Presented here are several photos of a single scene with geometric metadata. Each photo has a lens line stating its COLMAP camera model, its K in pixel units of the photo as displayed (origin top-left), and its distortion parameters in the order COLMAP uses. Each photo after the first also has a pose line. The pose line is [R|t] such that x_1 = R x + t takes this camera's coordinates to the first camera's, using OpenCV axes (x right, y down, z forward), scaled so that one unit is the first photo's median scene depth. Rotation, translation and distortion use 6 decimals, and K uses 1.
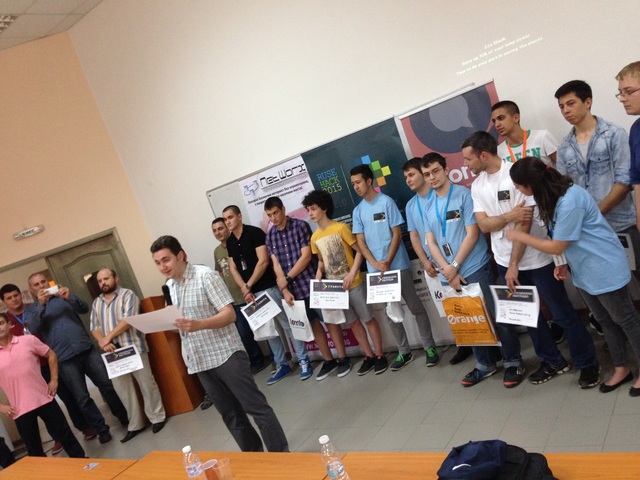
lens RADIAL K [[593.9, 0, 317.5], [0, 593.9, 235.7], [0, 0, 1]] dist [0.113132, -0.187062]
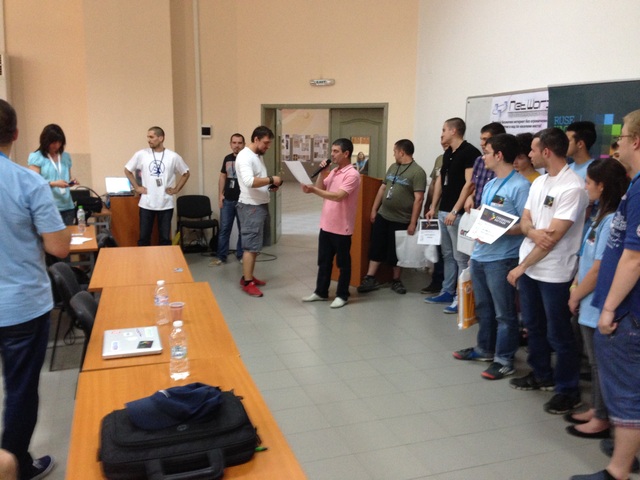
lens RADIAL K [[593.9, 0, 317.5], [0, 593.9, 235.7], [0, 0, 1]] dist [0.113132, -0.187062]
pose [[0.757615, 0.434732, -0.486855, 0.219722], [-0.335245, 0.899179, 0.281224, -0.071928], [0.560027, -0.049844, 0.826974, 0.072923]]
